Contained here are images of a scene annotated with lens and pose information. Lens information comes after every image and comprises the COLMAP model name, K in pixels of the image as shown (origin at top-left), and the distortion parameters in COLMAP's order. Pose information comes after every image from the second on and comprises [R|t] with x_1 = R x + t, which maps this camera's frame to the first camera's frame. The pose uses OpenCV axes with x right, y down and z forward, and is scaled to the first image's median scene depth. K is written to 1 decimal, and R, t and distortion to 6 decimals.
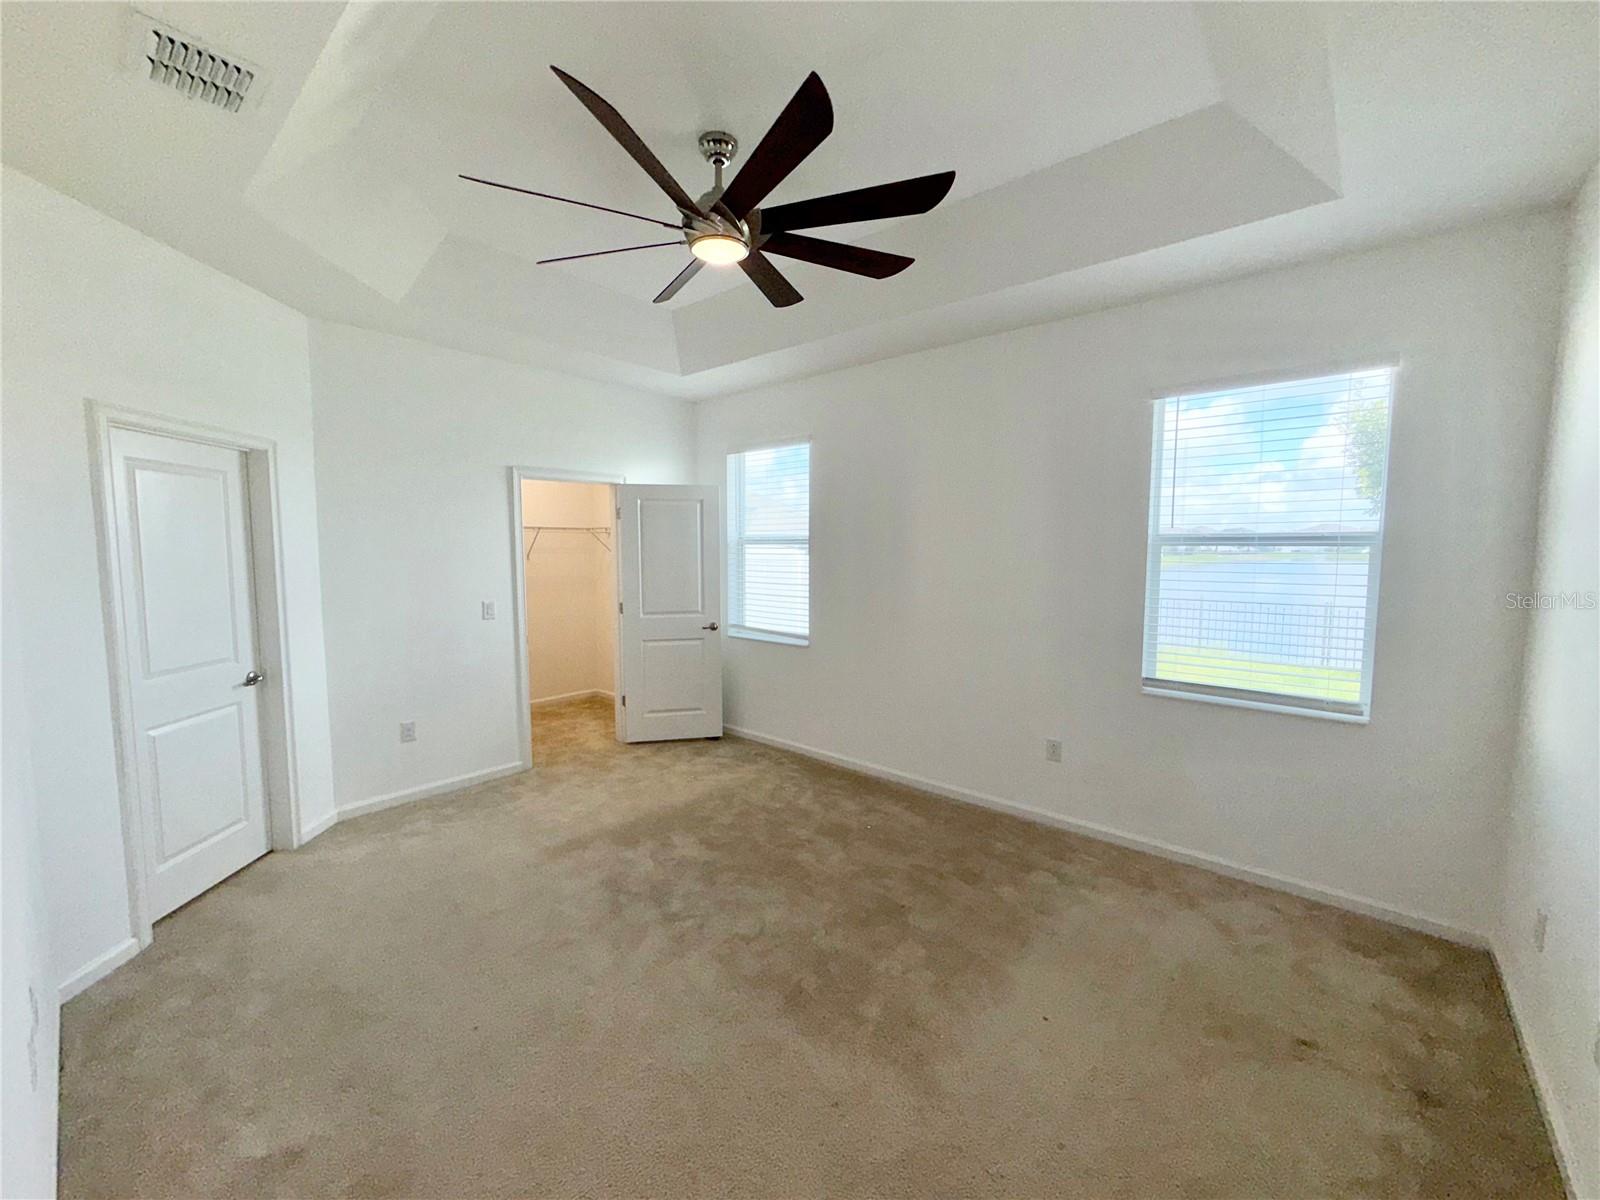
lens RADIAL K [[638.1, 0, 802.4], [0, 638.1, 592.1], [0, 0, 1]] dist [0.001510, -0.000606]
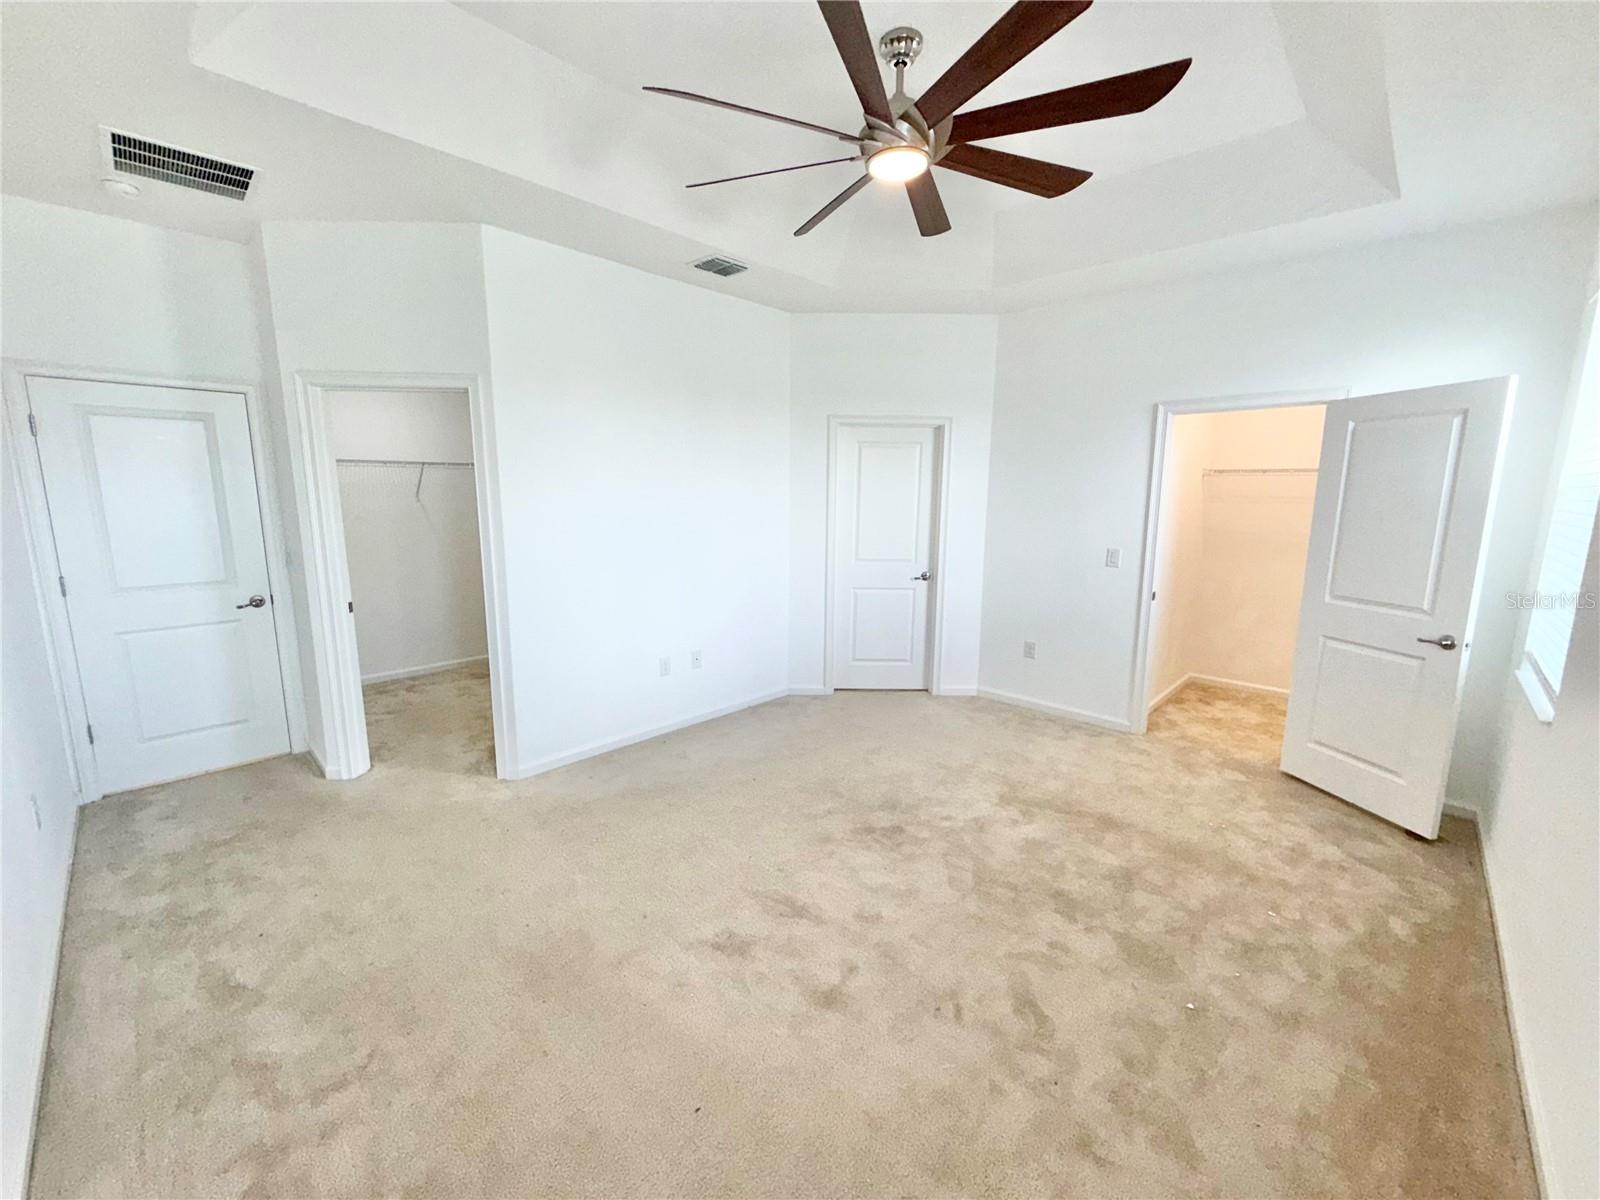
lens RADIAL K [[638.1, 0, 801.1], [0, 638.1, 599.2], [0, 0, 1]] dist [0.001510, -0.000606]
pose [[-0.037775, 0.168946, -0.984901, 0.495969], [-0.083154, 0.981655, 0.171578, -0.037055], [0.995820, 0.088380, -0.023033, 0.538079]]
